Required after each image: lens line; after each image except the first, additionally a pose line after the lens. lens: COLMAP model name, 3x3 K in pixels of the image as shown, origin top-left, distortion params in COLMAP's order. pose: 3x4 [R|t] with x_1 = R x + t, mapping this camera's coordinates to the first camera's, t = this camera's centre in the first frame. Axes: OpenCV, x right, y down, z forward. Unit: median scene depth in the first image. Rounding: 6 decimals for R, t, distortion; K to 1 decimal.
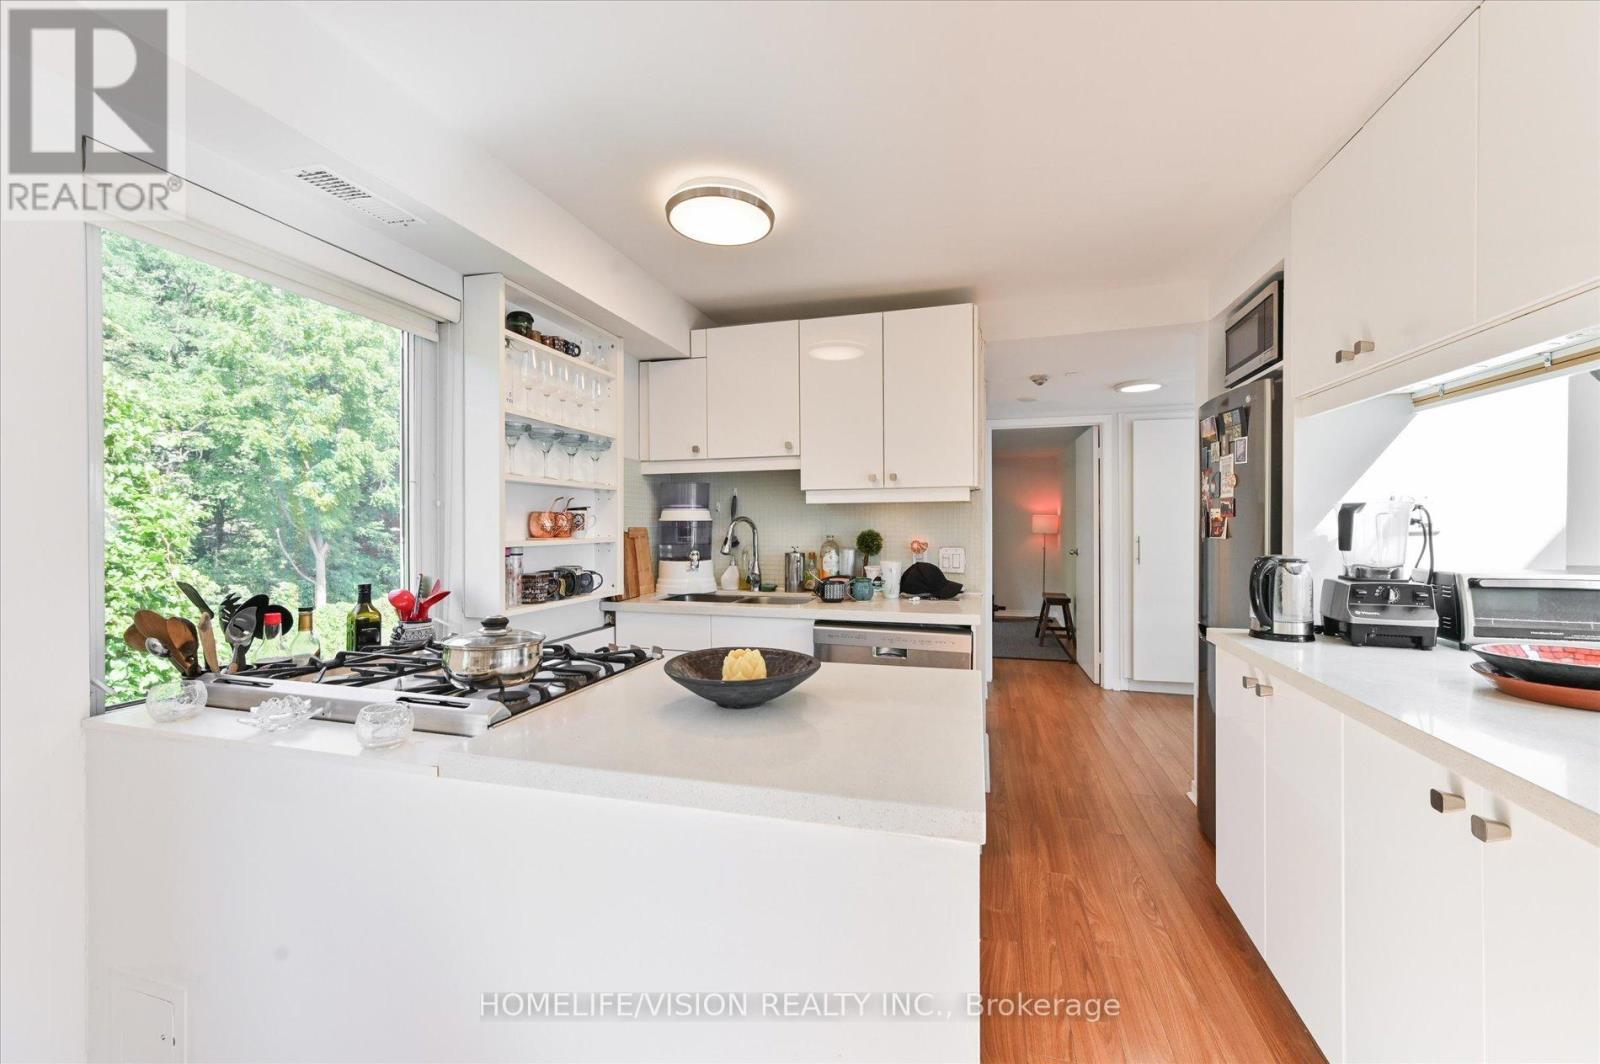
lens RADIAL K [[631.0, 0, 798.7], [0, 631.0, 527.9], [0, 0, 1]] dist [-0.000034, -0.000529]
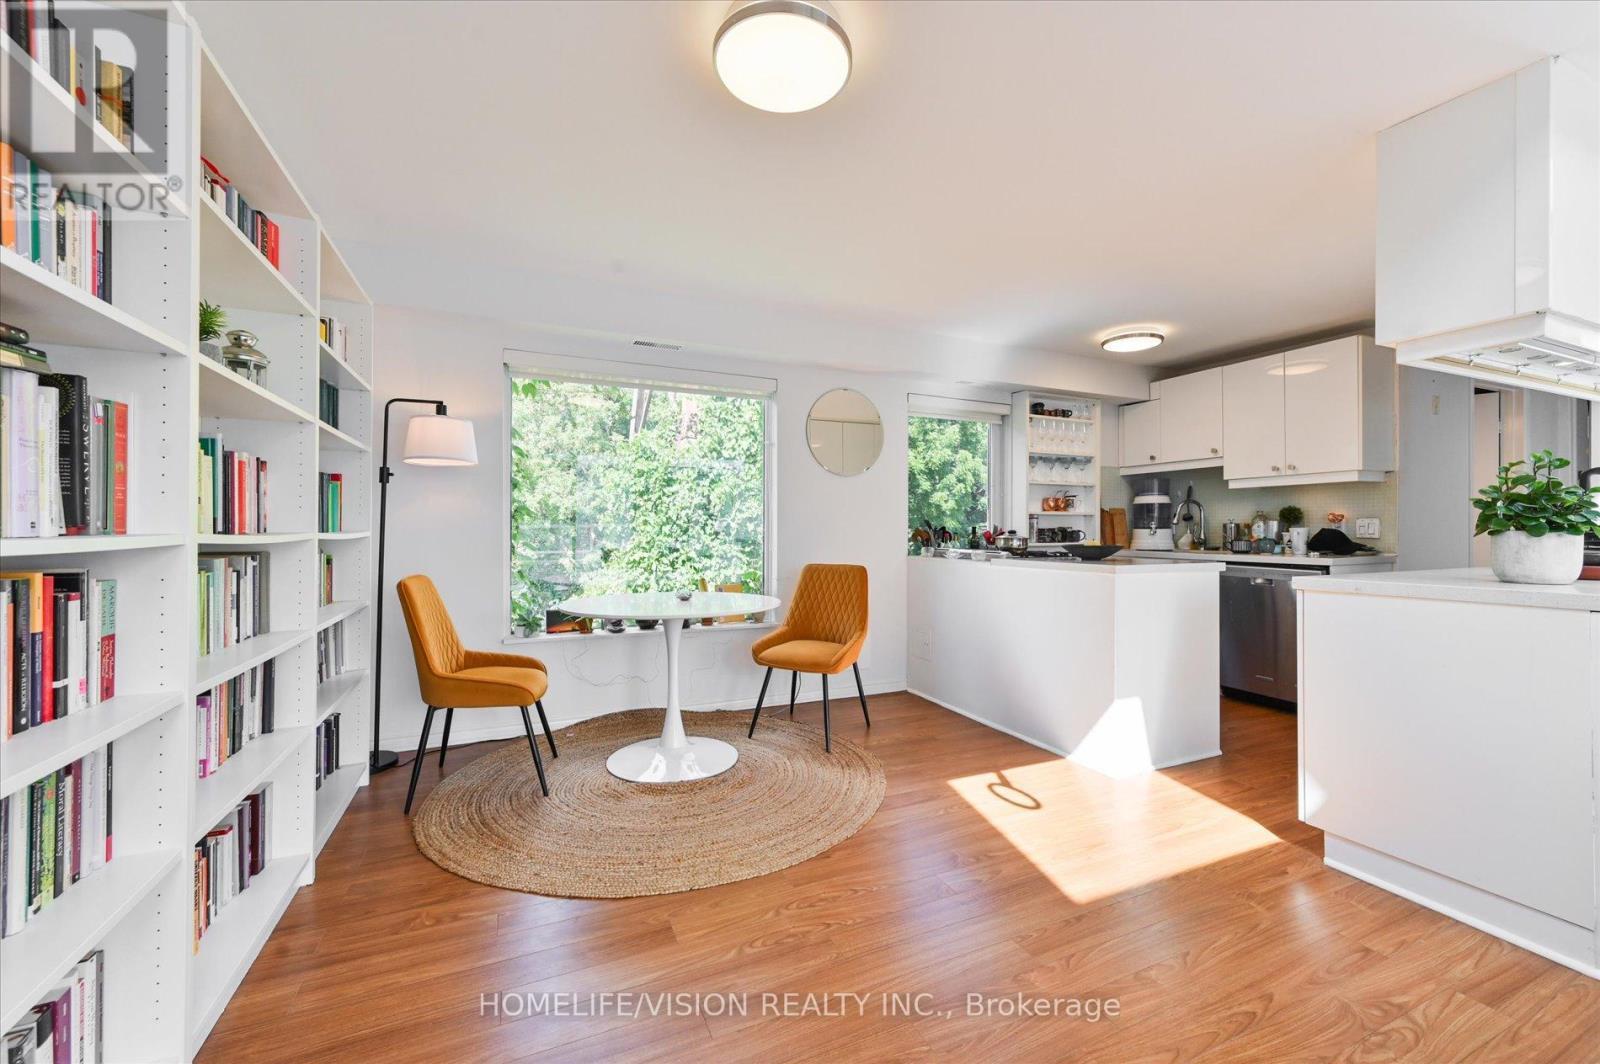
lens RADIAL K [[631.0, 0, 798.7], [0, 631.0, 527.9], [0, 0, 1]] dist [-0.000034, -0.000529]
pose [[0.641757, 0.002143, -0.766905, 0.480552], [-0.006286, 0.999977, -0.002466, 0.061142], [0.766882, 0.006403, 0.641756, -0.697320]]
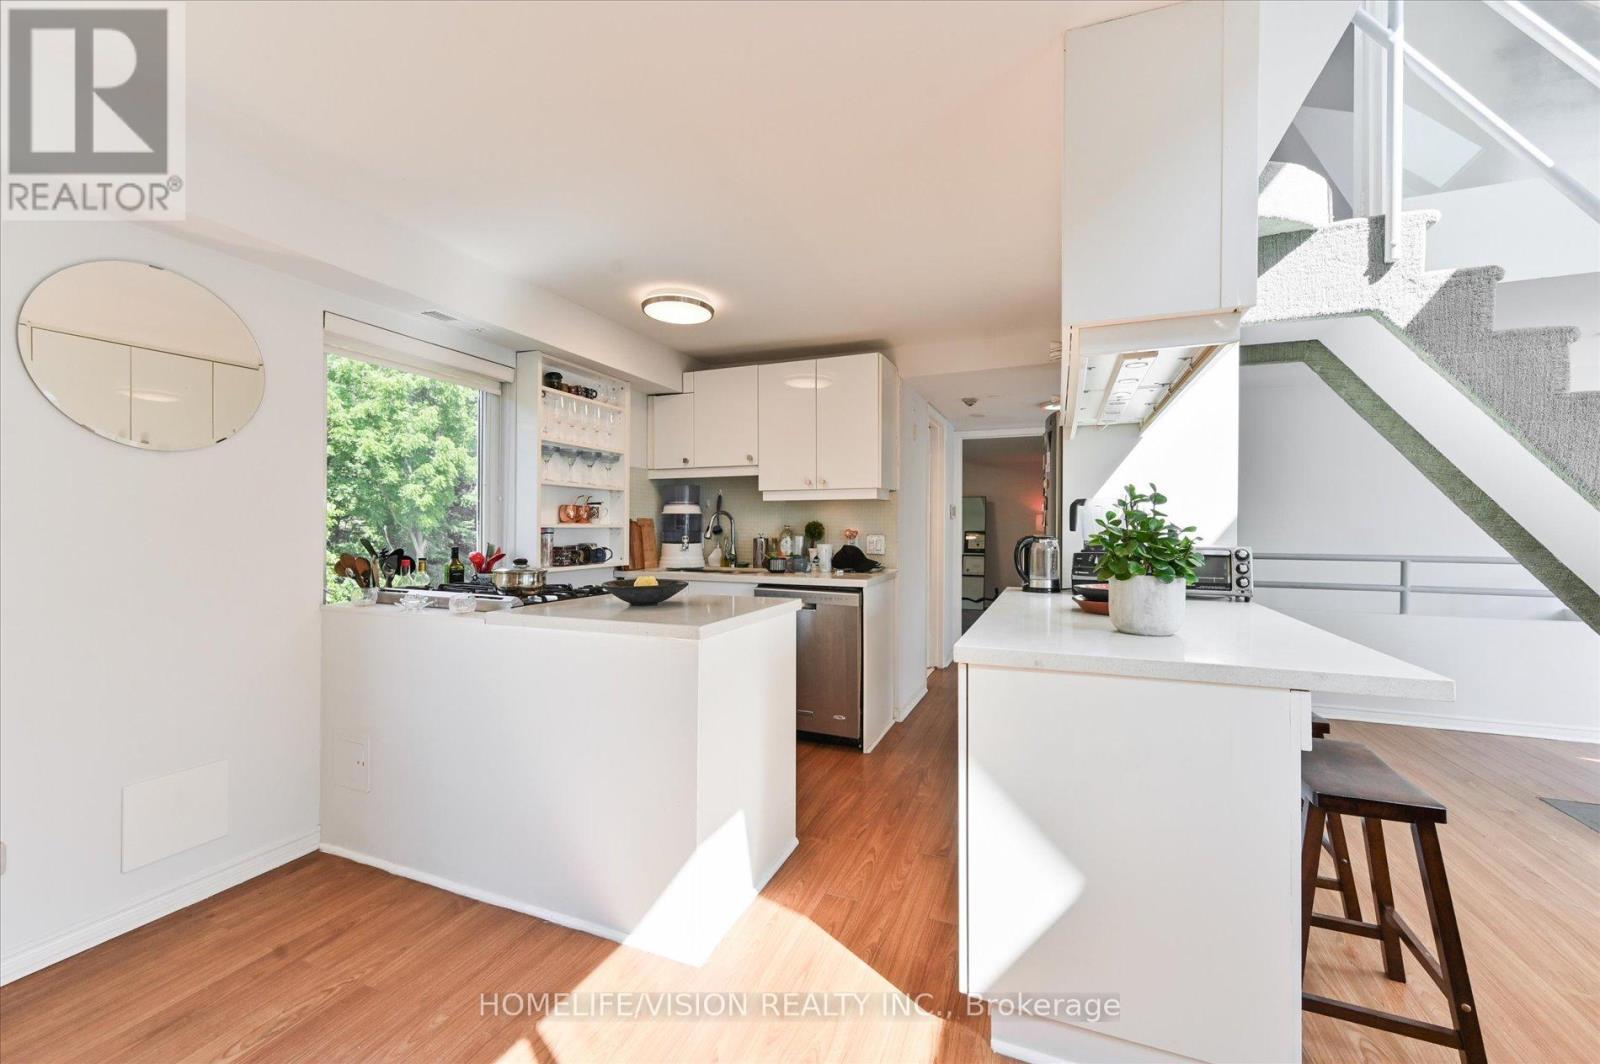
lens RADIAL K [[631.0, 0, 798.7], [0, 631.0, 527.9], [0, 0, 1]] dist [-0.000034, -0.000529]
pose [[0.994249, 0.006716, -0.106880, 0.222653], [-0.007077, 0.999970, -0.003002, 0.021876], [0.106857, 0.003741, 0.994267, -0.317953]]
